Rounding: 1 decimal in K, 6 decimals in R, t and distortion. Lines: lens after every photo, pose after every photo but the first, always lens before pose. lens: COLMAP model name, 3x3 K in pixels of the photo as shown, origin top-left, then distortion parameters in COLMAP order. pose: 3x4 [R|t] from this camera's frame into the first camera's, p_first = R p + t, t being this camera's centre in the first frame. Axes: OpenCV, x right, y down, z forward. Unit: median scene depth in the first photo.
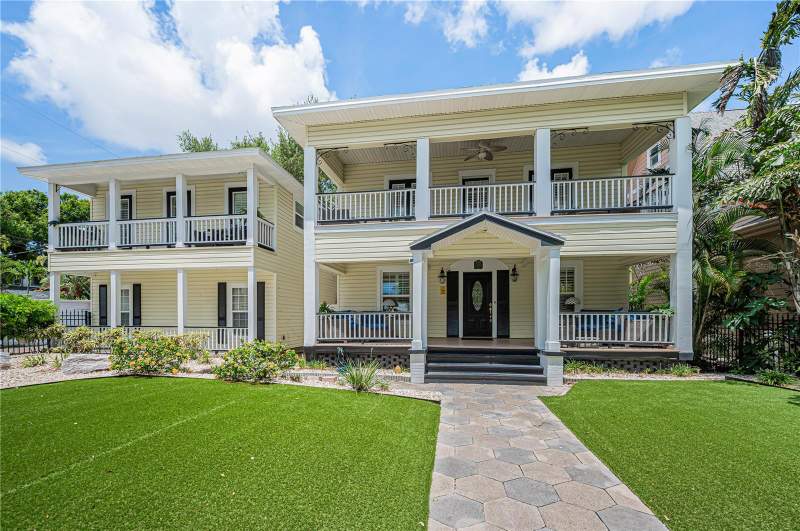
lens RADIAL K [[357.6, 0, 392.6], [0, 357.6, 316.1], [0, 0, 1]] dist [-0.001652, 0.001617]
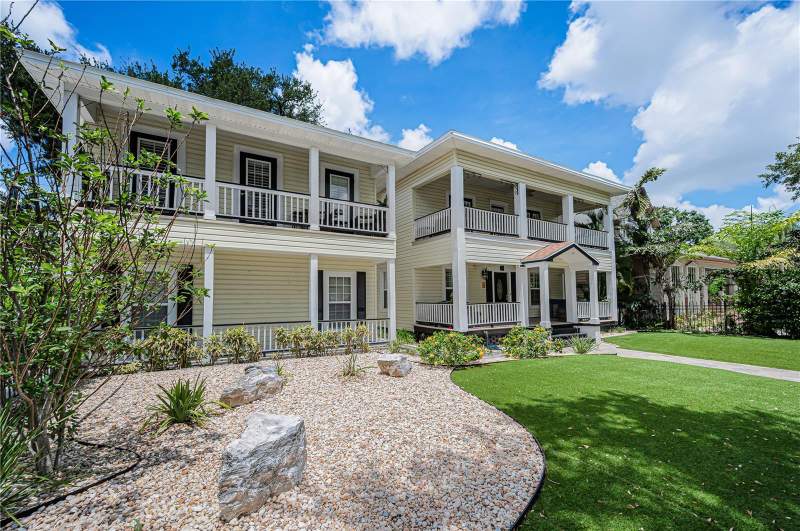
lens RADIAL K [[379.8, 0, 371.3], [0, 379.8, 275.8], [0, 0, 1]] dist [0.013524, 0.000203]
pose [[0.733932, 0.035028, 0.678319, -1.409800], [0.010170, 0.997991, -0.062539, -0.026945], [-0.679147, 0.052798, 0.732101, 0.294174]]
